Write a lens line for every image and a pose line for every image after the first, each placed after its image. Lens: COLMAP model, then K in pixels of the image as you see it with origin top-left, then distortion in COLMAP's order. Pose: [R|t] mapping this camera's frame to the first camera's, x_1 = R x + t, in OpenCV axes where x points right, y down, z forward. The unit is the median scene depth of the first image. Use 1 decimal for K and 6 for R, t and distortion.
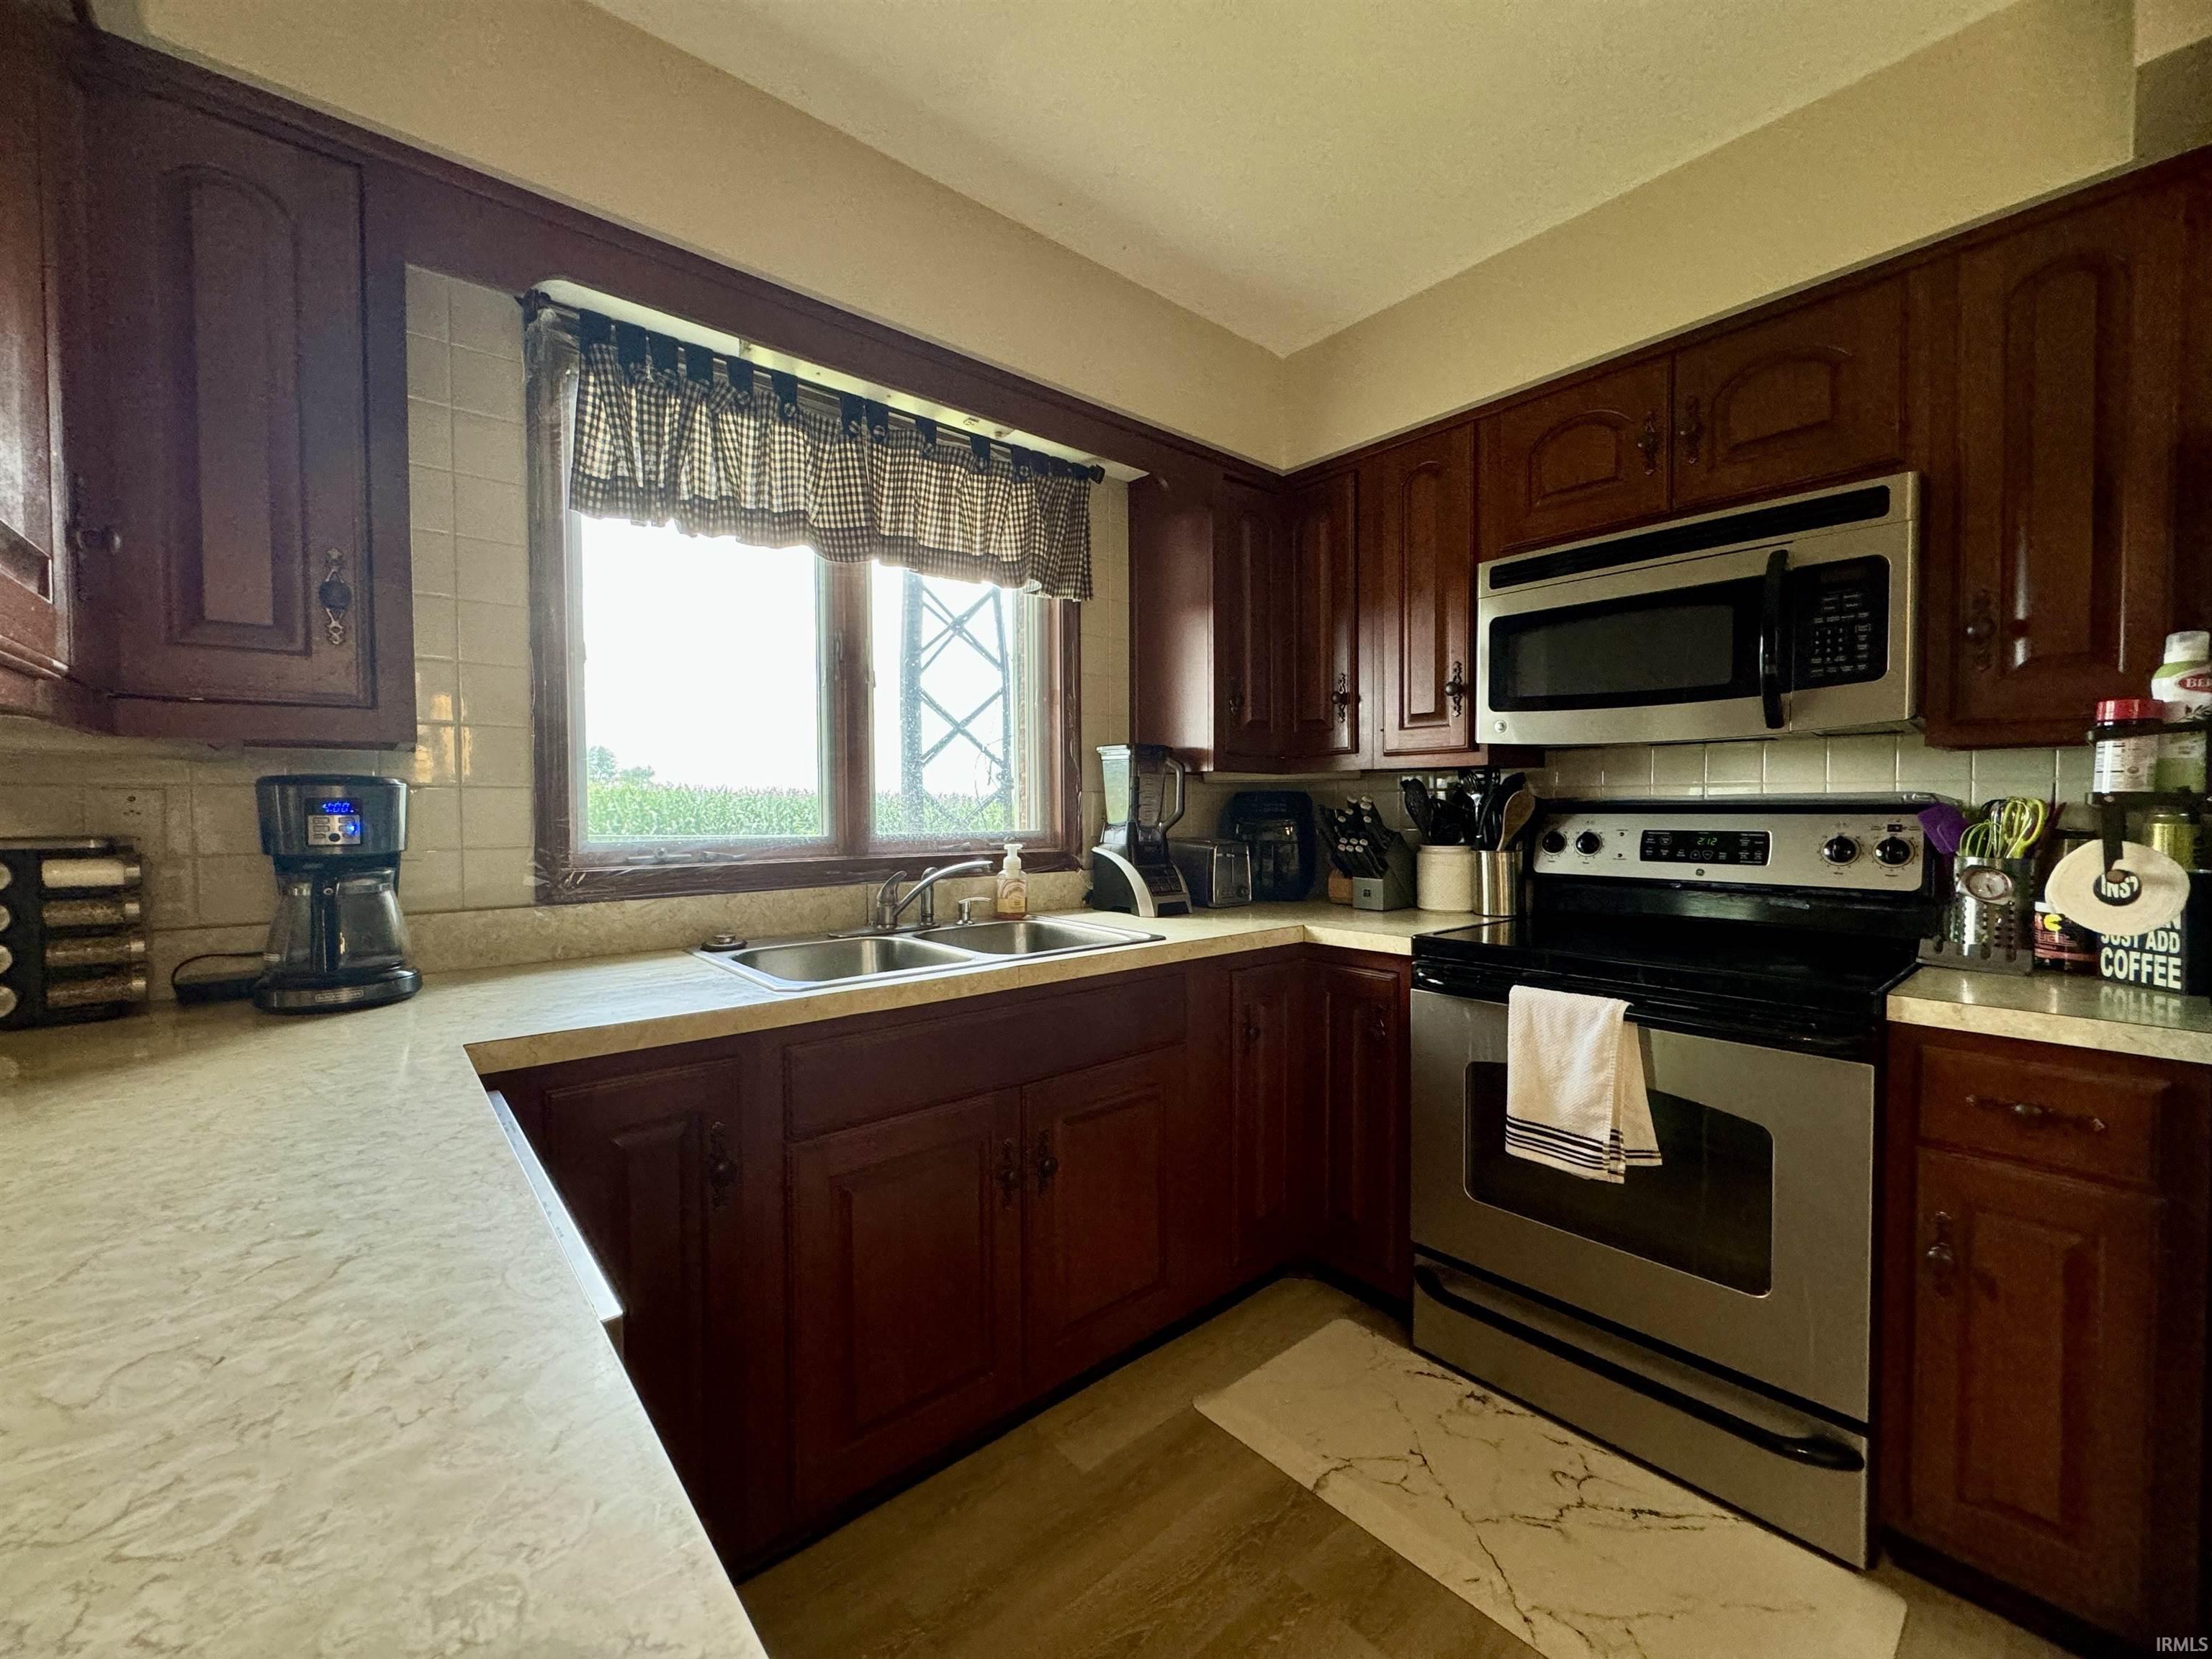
lens RADIAL K [[887.7, 0, 1106.0], [0, 887.7, 829.5], [0, 0, 1]] dist [-0.001703, -0.000153]
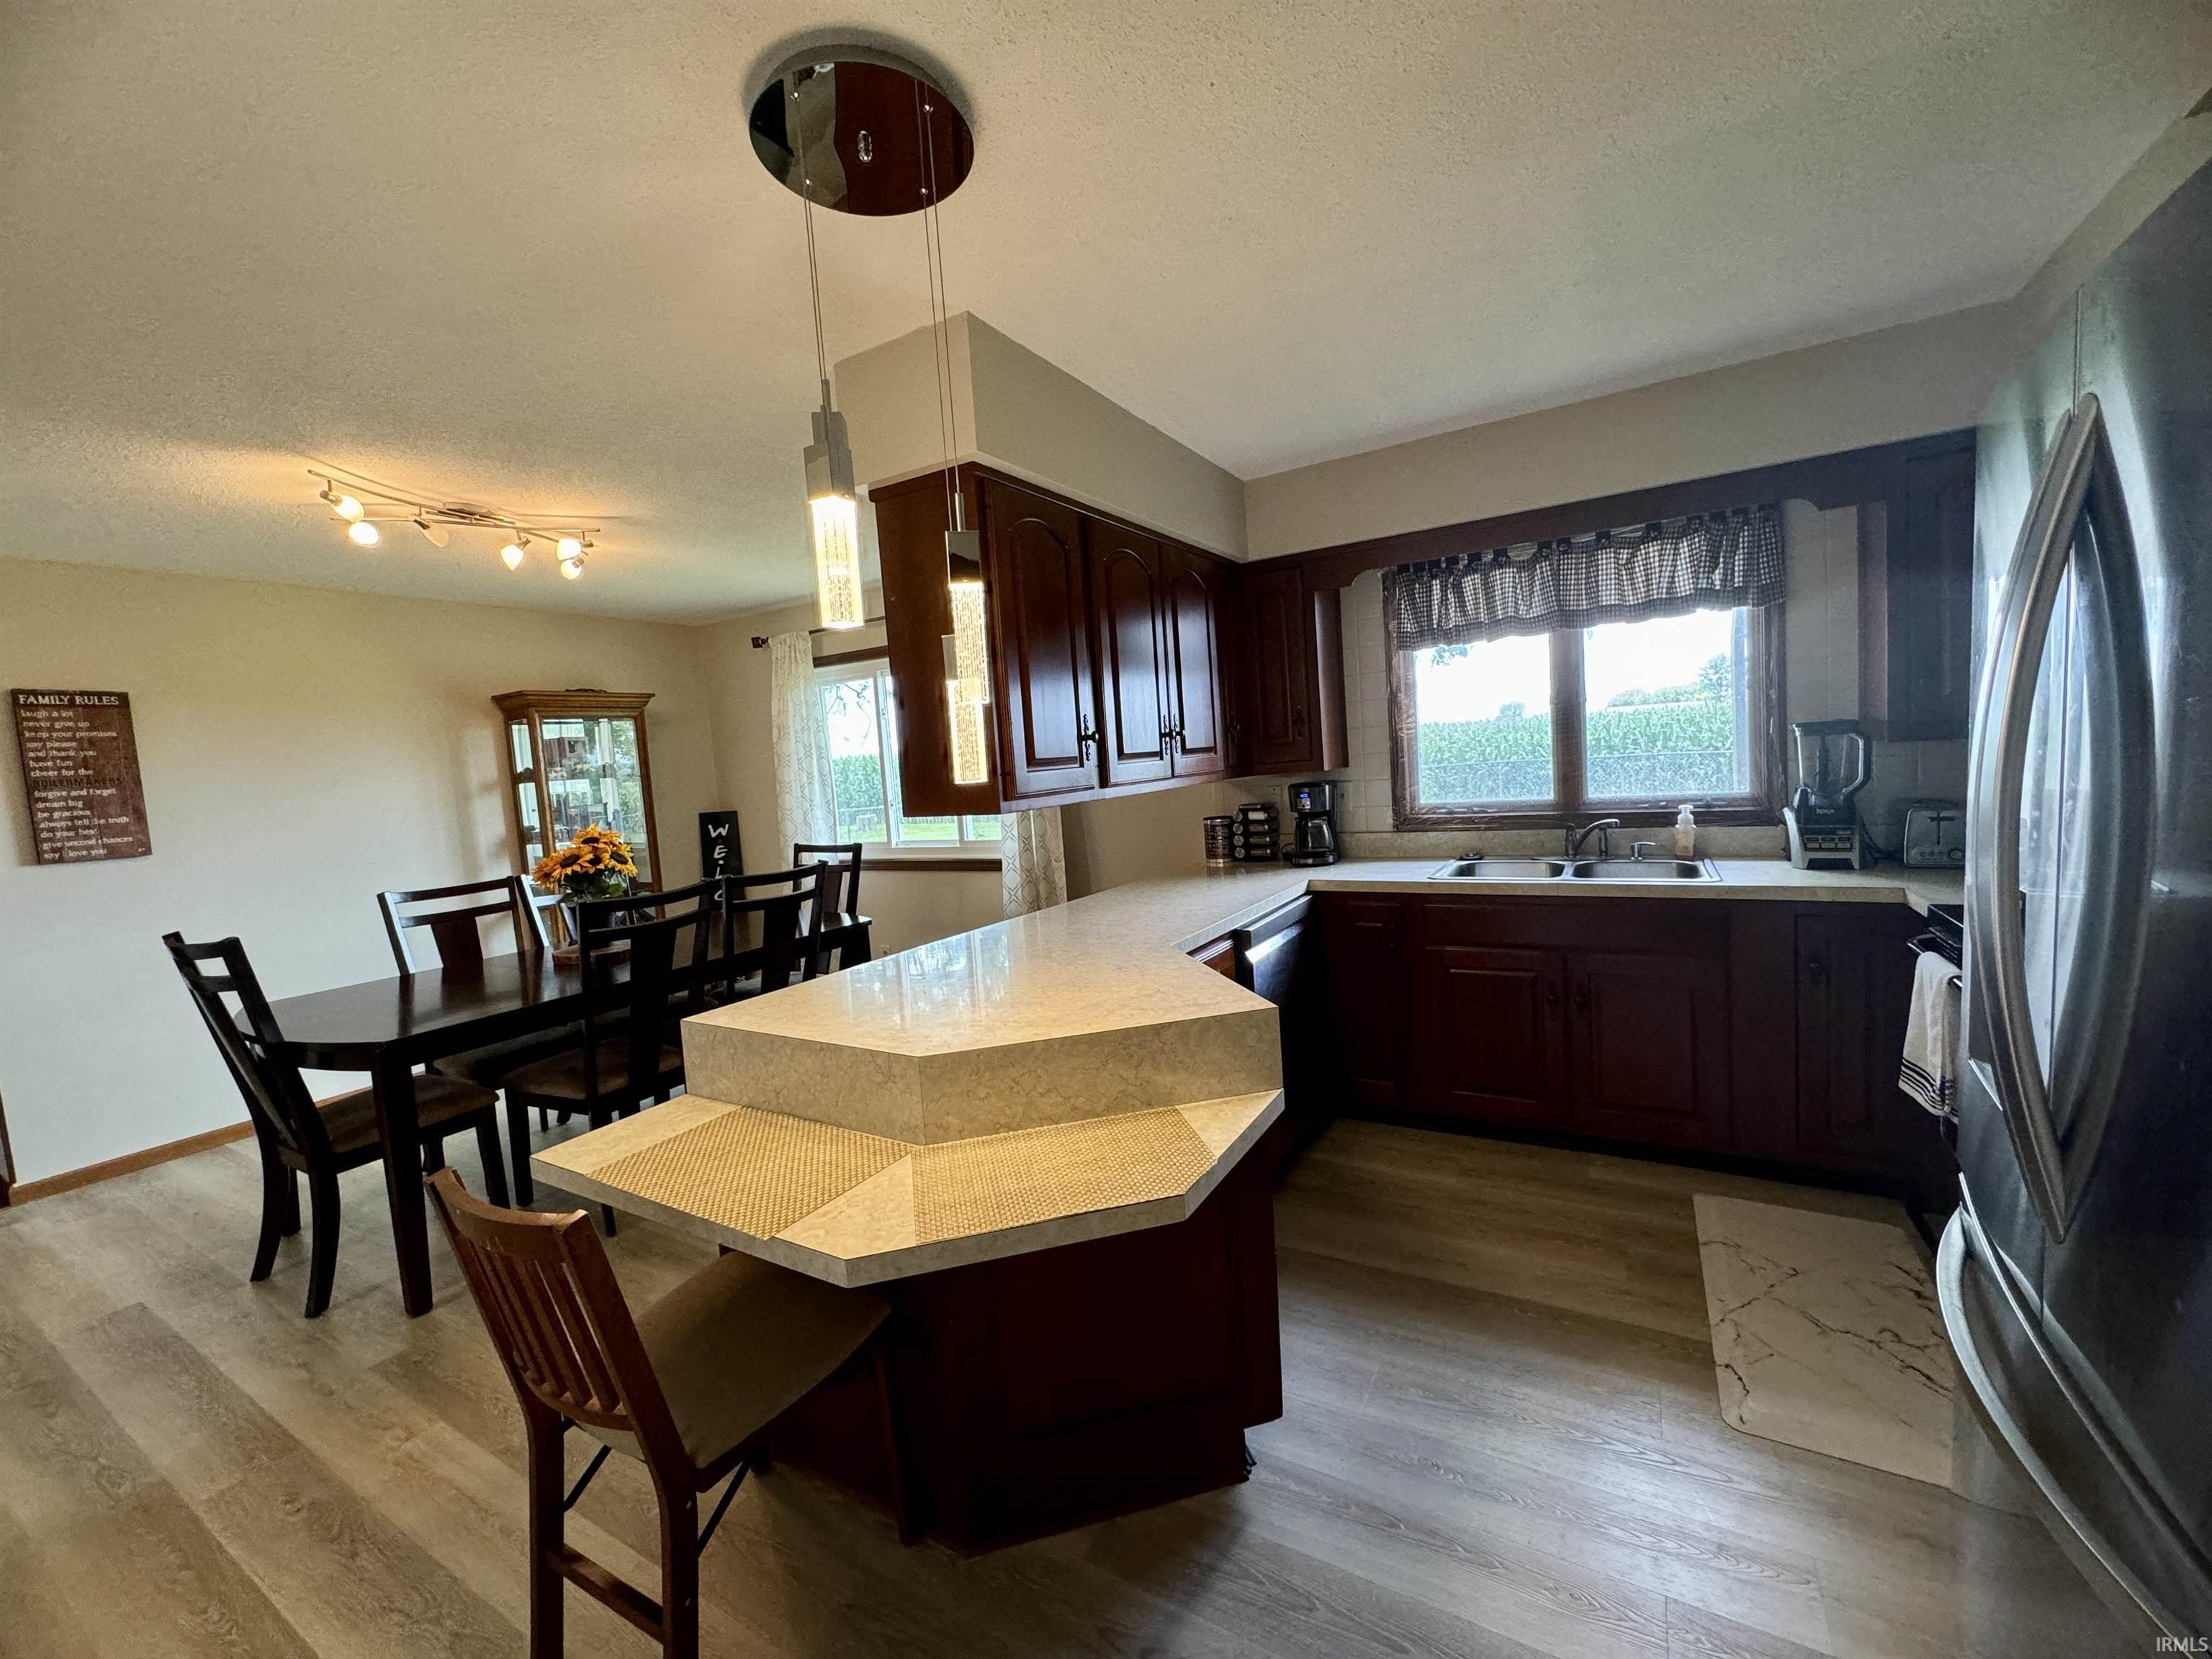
lens RADIAL K [[892.9, 0, 1106.0], [0, 892.9, 829.5], [0, 0, 1]] dist [0.002565, 0.000365]
pose [[0.318923, 0.056977, -0.946067, 0.962799], [0.042629, 0.996319, 0.074374, -0.091345], [0.946822, -0.064050, 0.315320, -0.299311]]
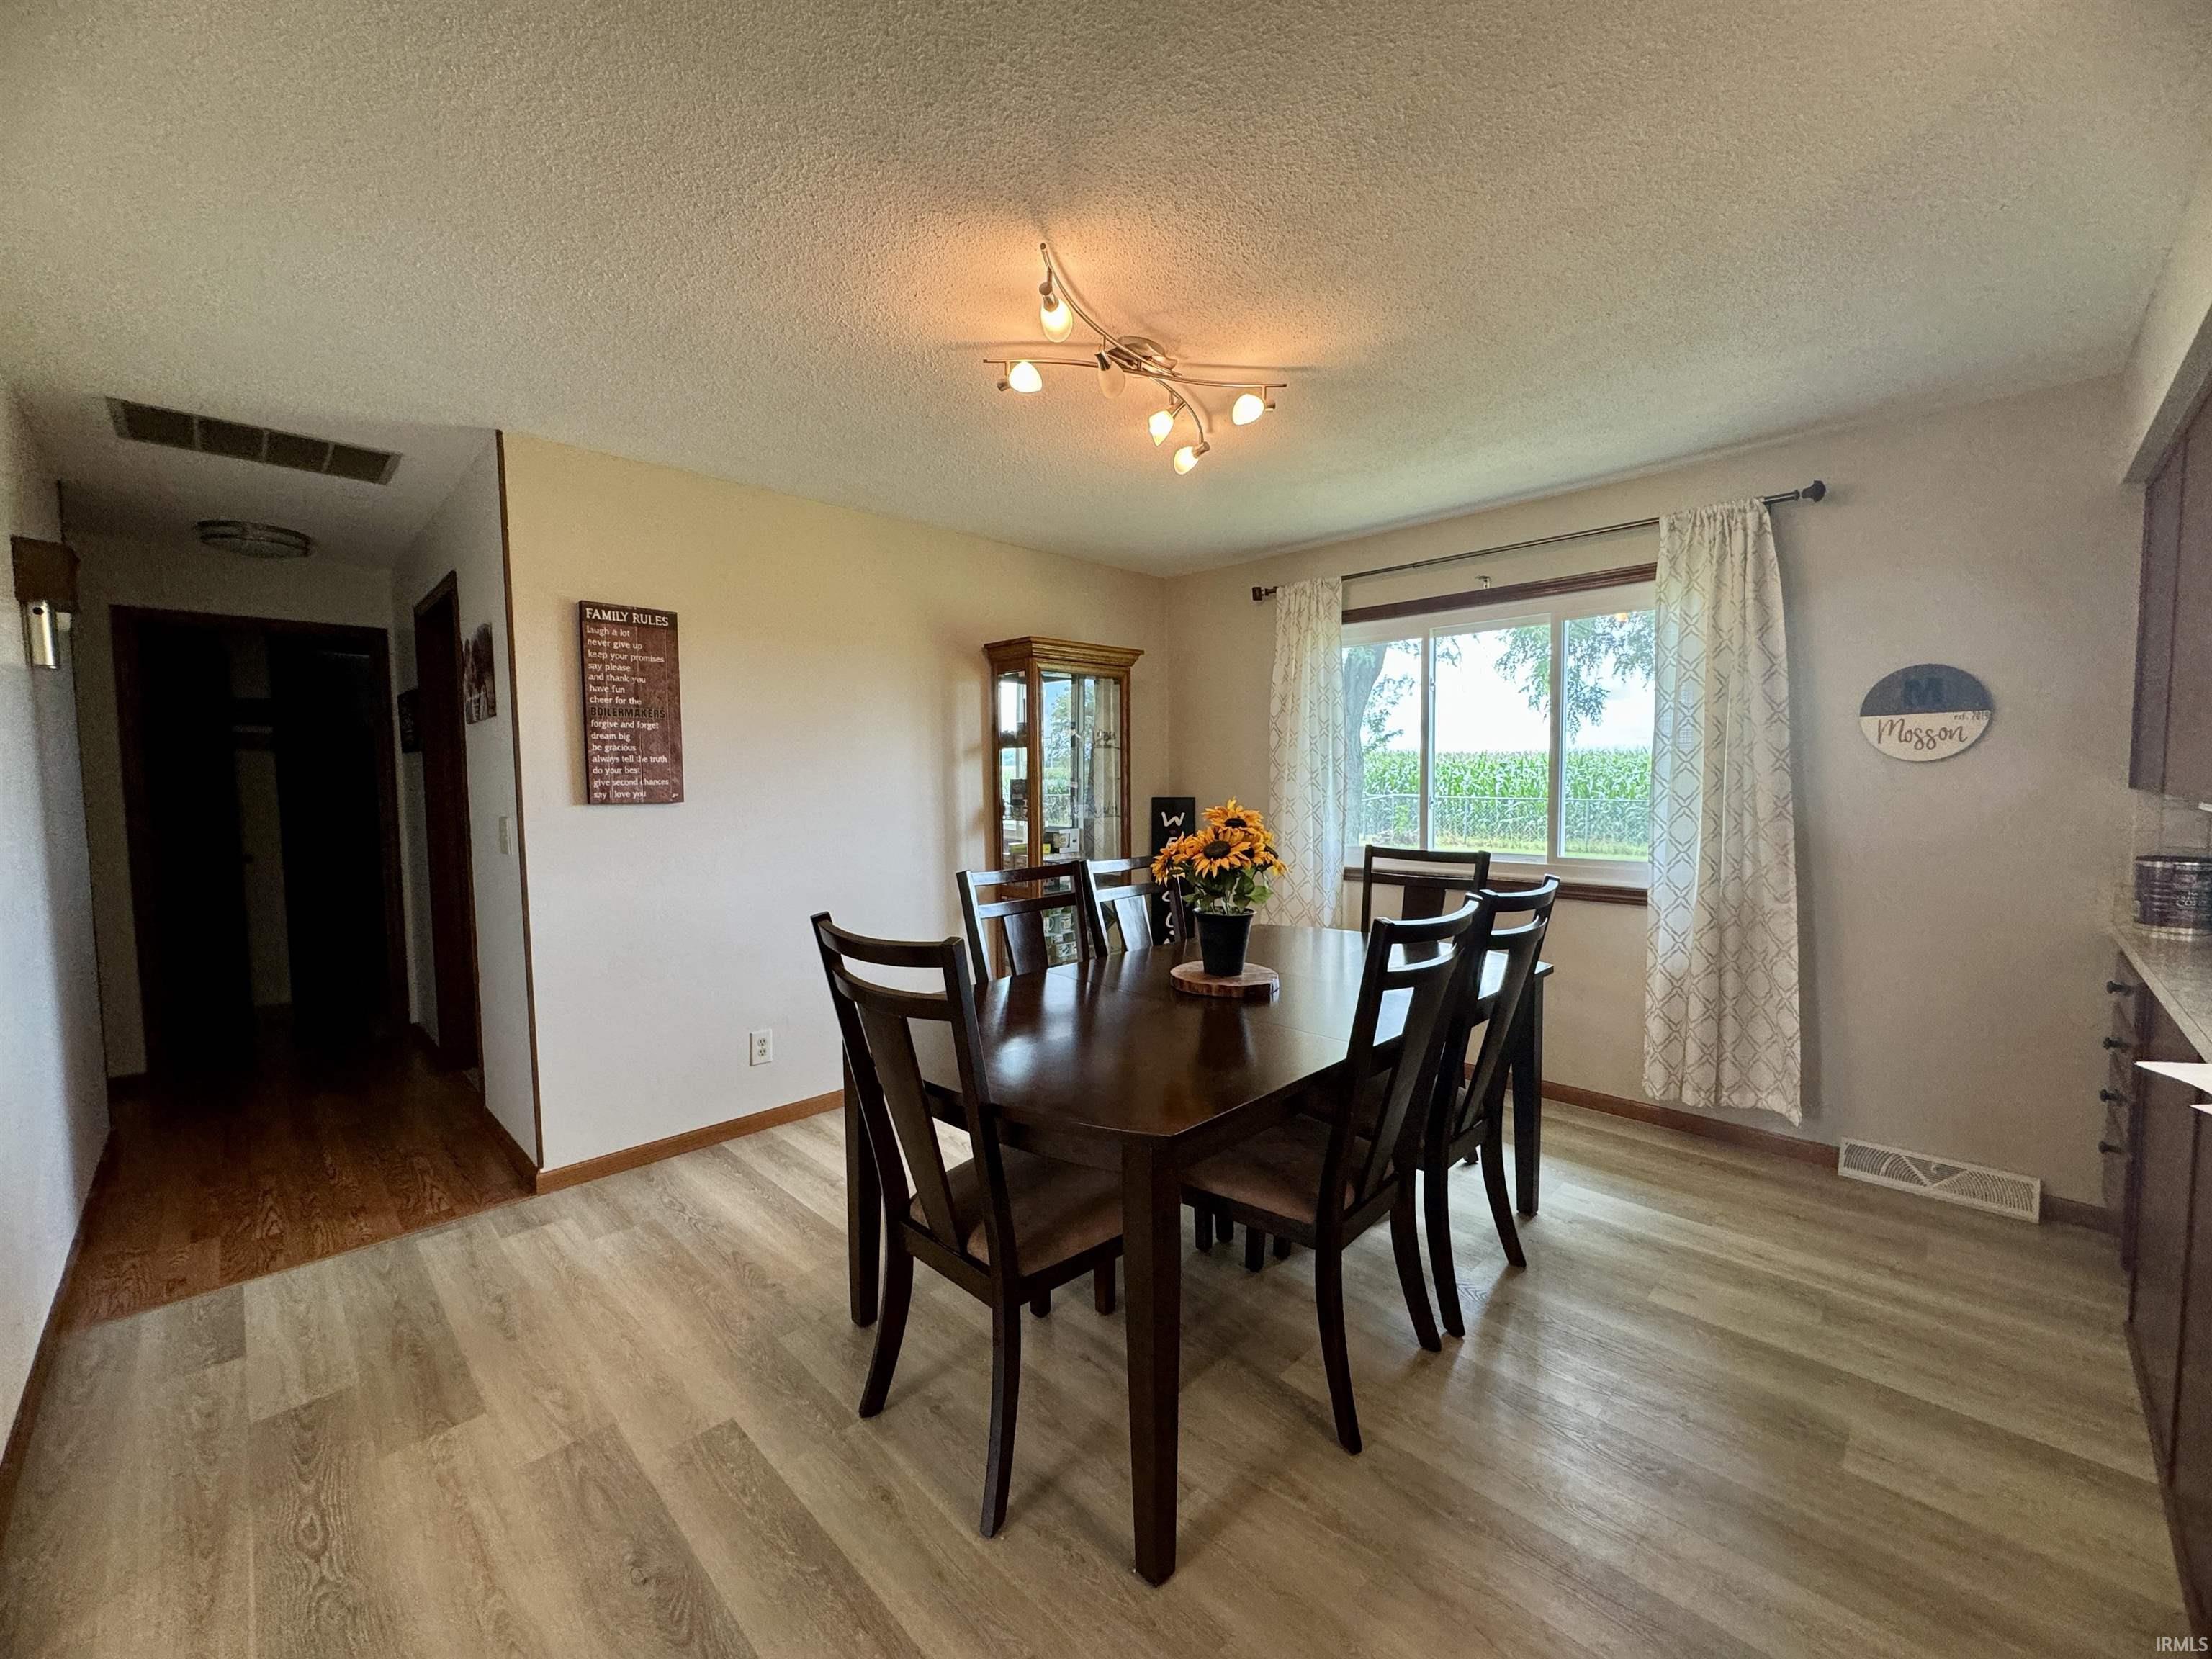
lens RADIAL K [[887.7, 0, 1106.0], [0, 887.7, 829.5], [0, 0, 1]] dist [-0.001703, -0.000153]
pose [[0.083617, 0.065539, -0.994340, 0.265866], [-0.017169, 0.997781, 0.064323, -0.053528], [0.996350, 0.011693, 0.084557, -0.931957]]
